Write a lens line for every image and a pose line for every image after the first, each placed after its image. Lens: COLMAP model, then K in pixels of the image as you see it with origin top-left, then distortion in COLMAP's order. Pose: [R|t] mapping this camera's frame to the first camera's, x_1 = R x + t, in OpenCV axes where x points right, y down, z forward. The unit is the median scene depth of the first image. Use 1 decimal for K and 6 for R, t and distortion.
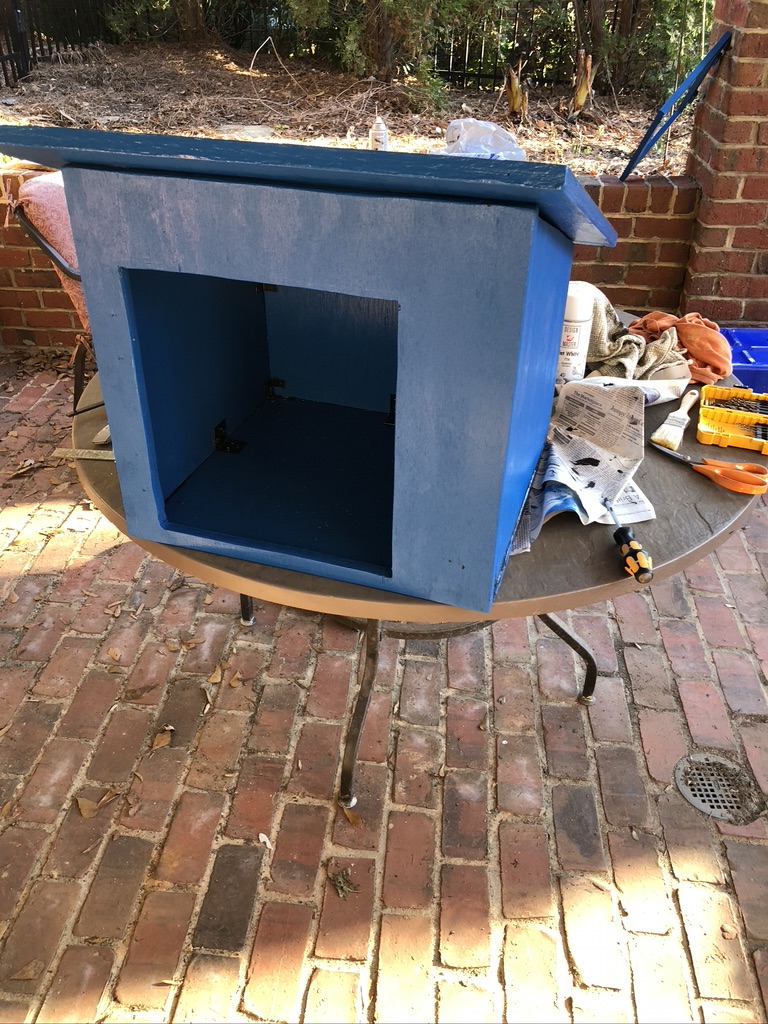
lens RADIAL K [[857.8, 0, 375.4], [0, 857.8, 504.0], [0, 0, 1]] dist [0.016566, 0.014026]
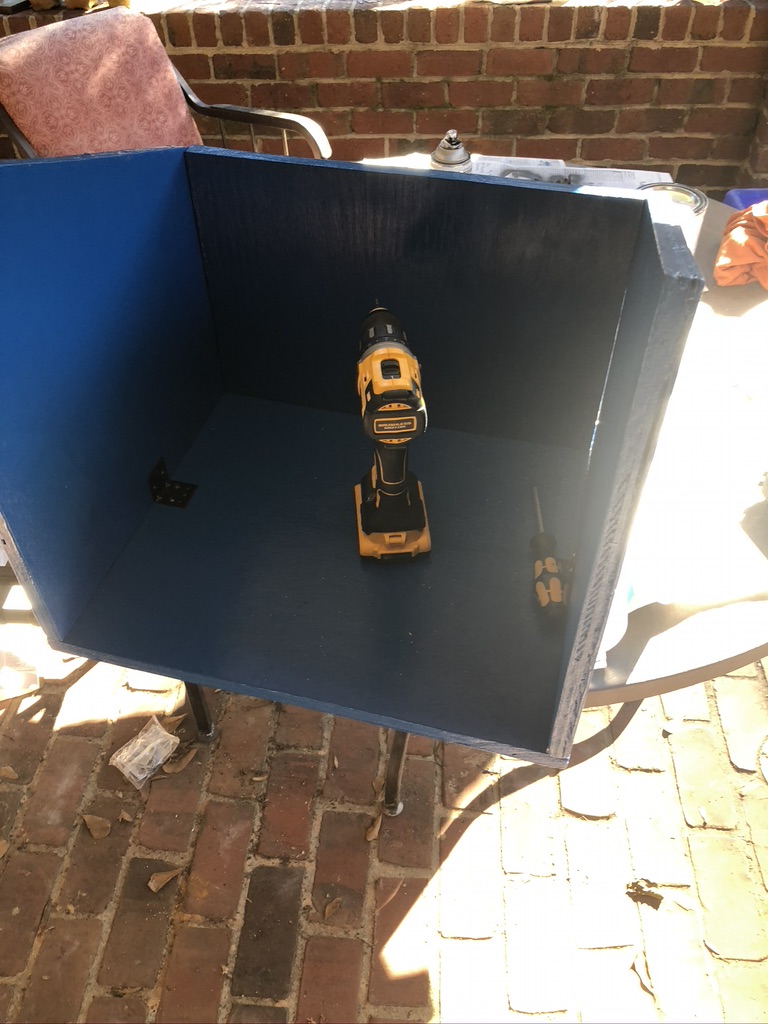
lens RADIAL K [[847.6, 0, 366.7], [0, 847.6, 525.3], [0, 0, 1]] dist [0.063475, -0.078508]
pose [[0.999437, -0.031219, -0.012281, -0.038940], [0.033082, 0.977969, 0.206114, -0.121338], [0.005576, -0.206404, 0.978451, 0.195728]]
